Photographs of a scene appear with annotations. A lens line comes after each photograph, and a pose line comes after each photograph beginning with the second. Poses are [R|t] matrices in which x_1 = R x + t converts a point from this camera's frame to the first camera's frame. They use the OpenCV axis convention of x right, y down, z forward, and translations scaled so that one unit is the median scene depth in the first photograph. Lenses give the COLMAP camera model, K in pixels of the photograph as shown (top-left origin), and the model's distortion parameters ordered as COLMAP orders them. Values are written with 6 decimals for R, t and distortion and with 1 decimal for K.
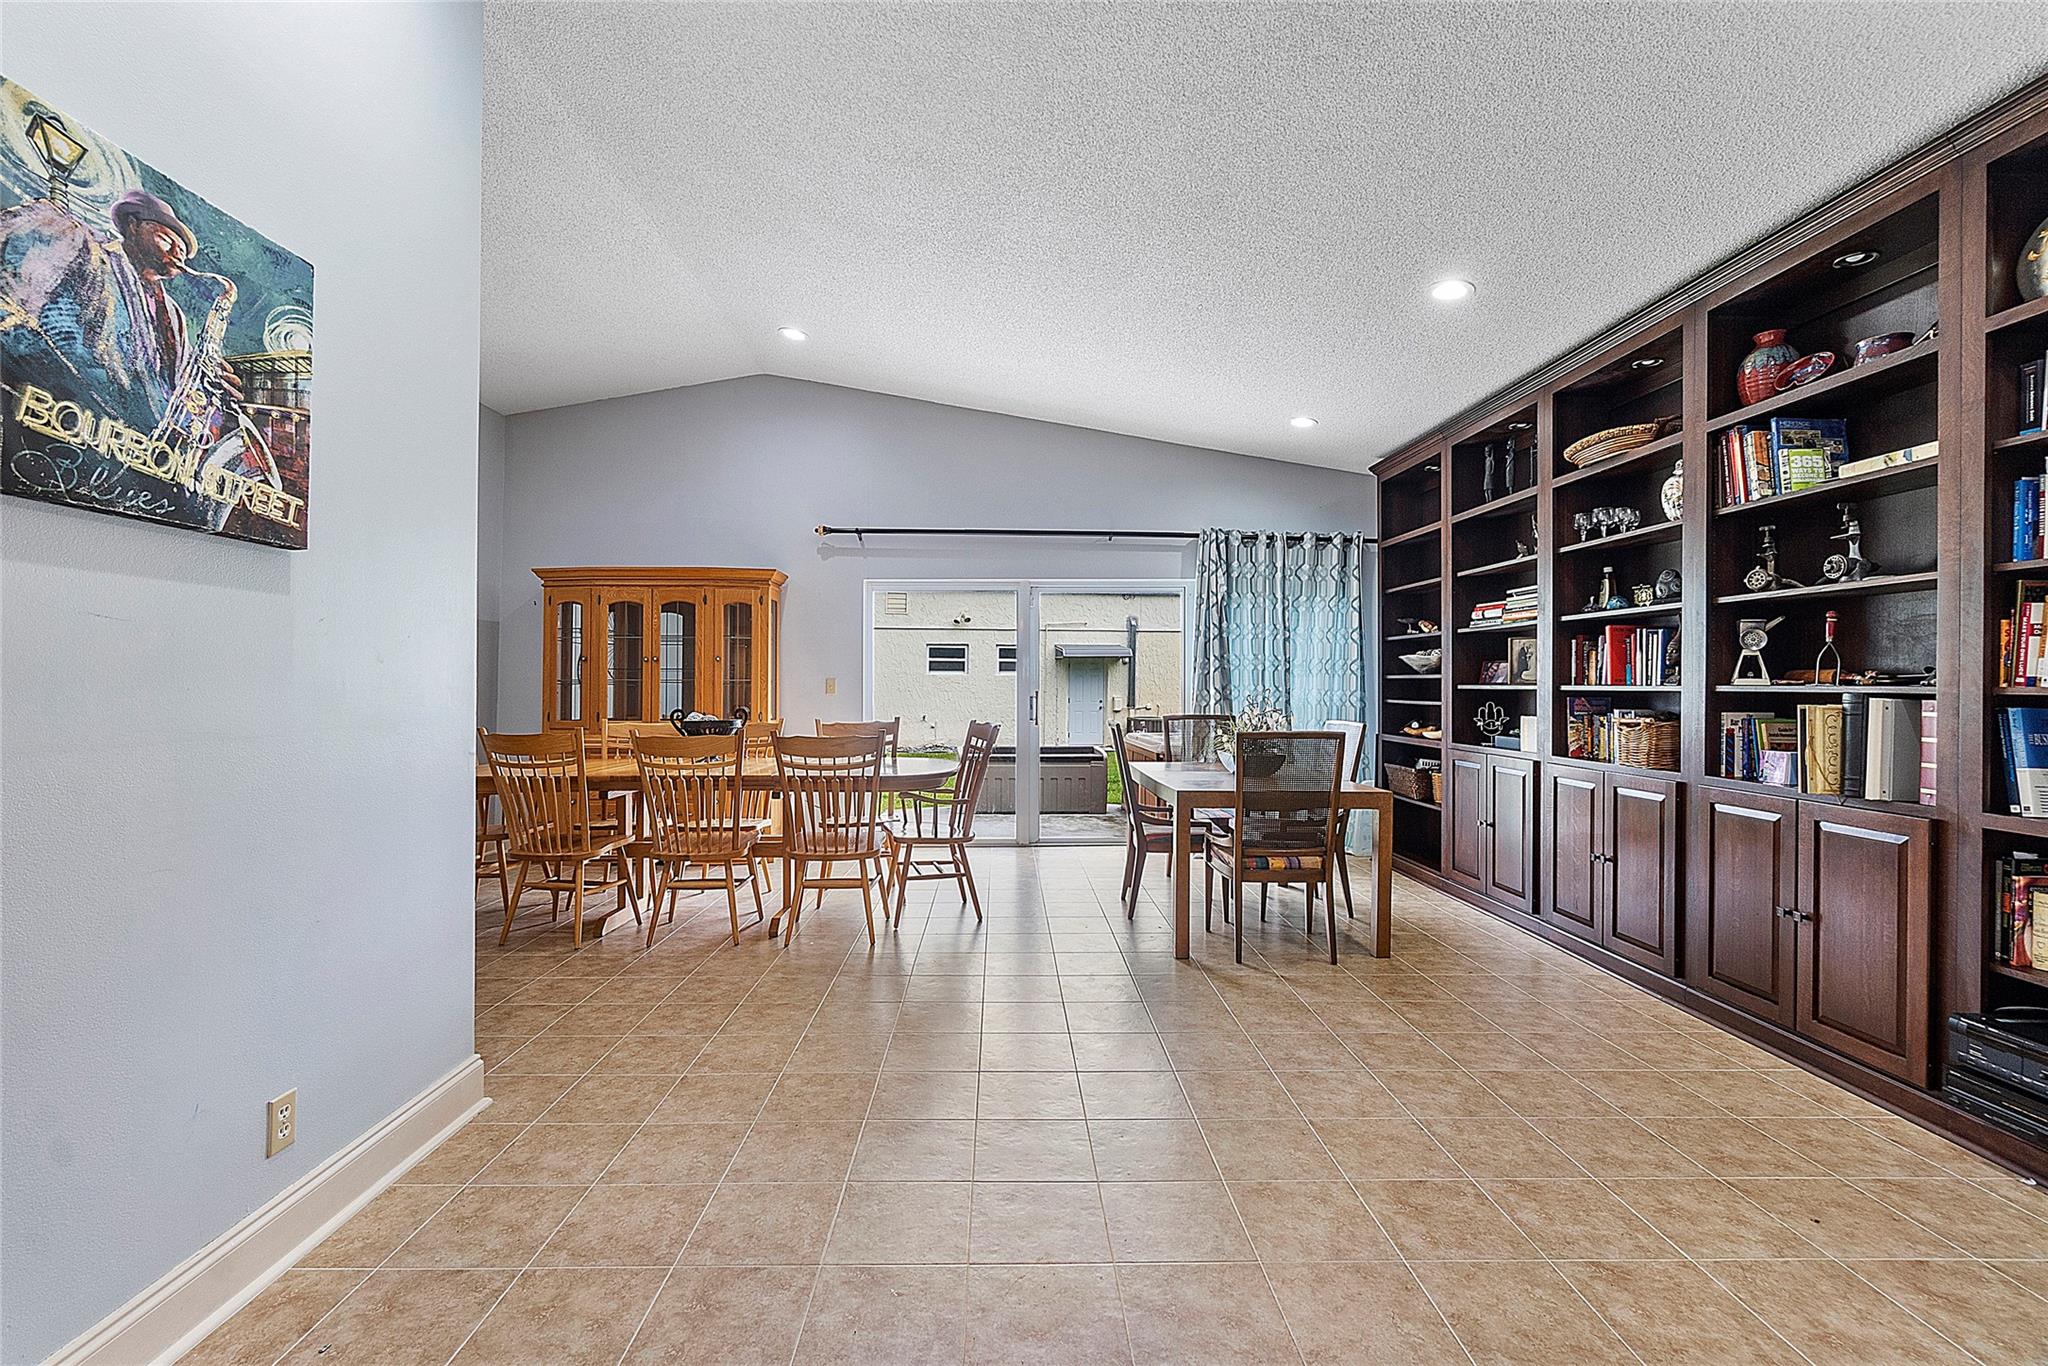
lens RADIAL K [[885.5, 0, 1021.5], [0, 885.5, 680.9], [0, 0, 1]] dist [-0.007136, 0.000440]
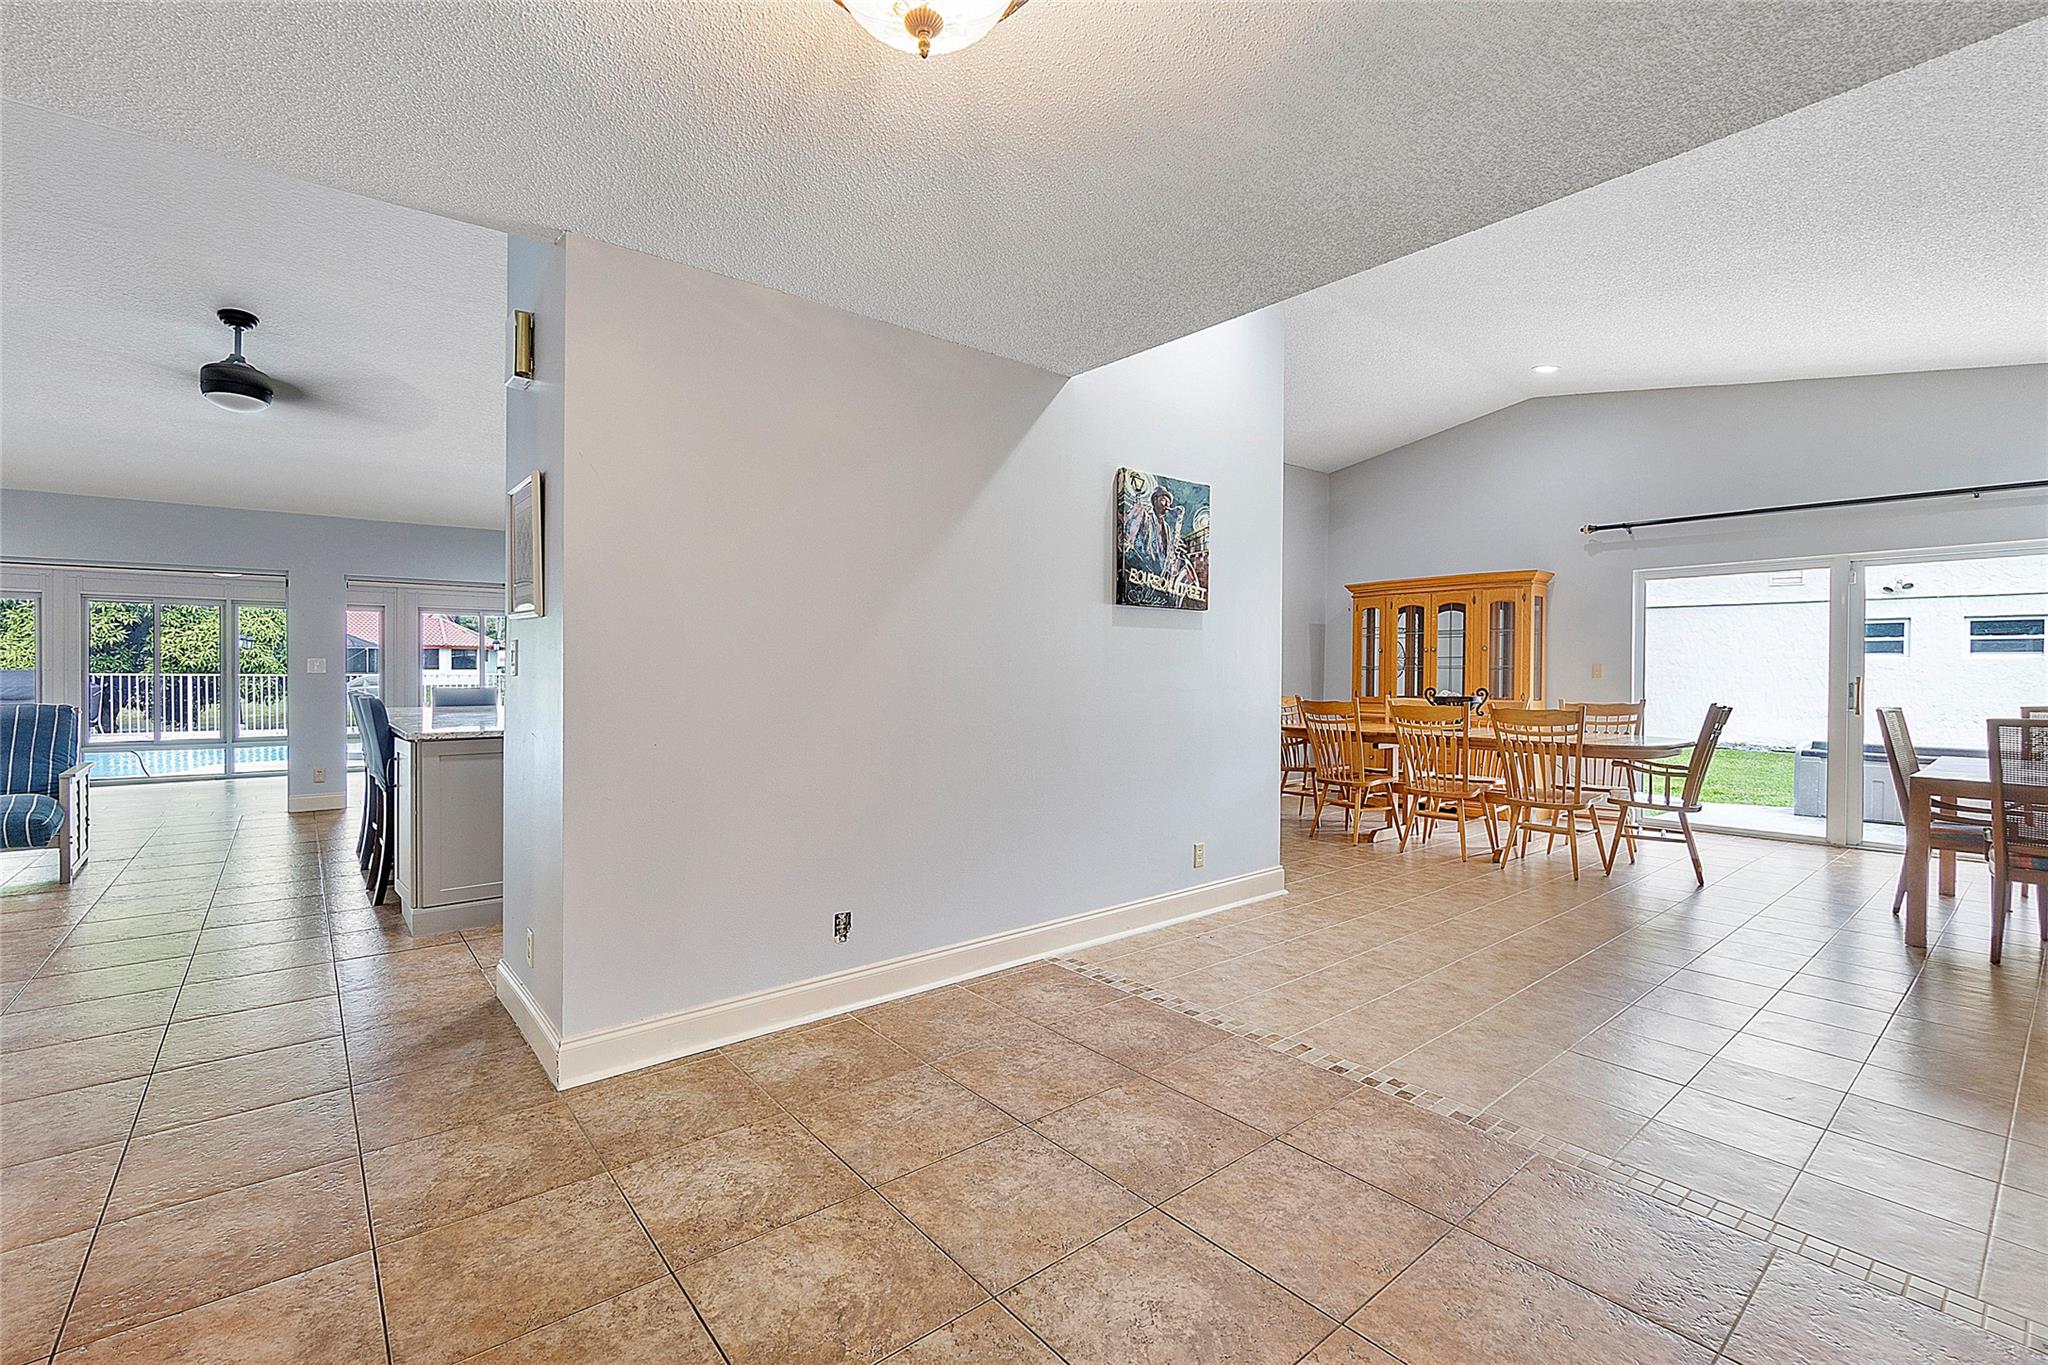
lens RADIAL K [[885.5, 0, 1005.9], [0, 885.5, 681.1], [0, 0, 1]] dist [-0.007136, 0.000440]
pose [[0.610246, 0.009214, -0.792158, 0.322913], [0.002809, 0.999901, 0.013794, 0.001569], [0.792207, -0.010644, 0.610160, -0.382891]]
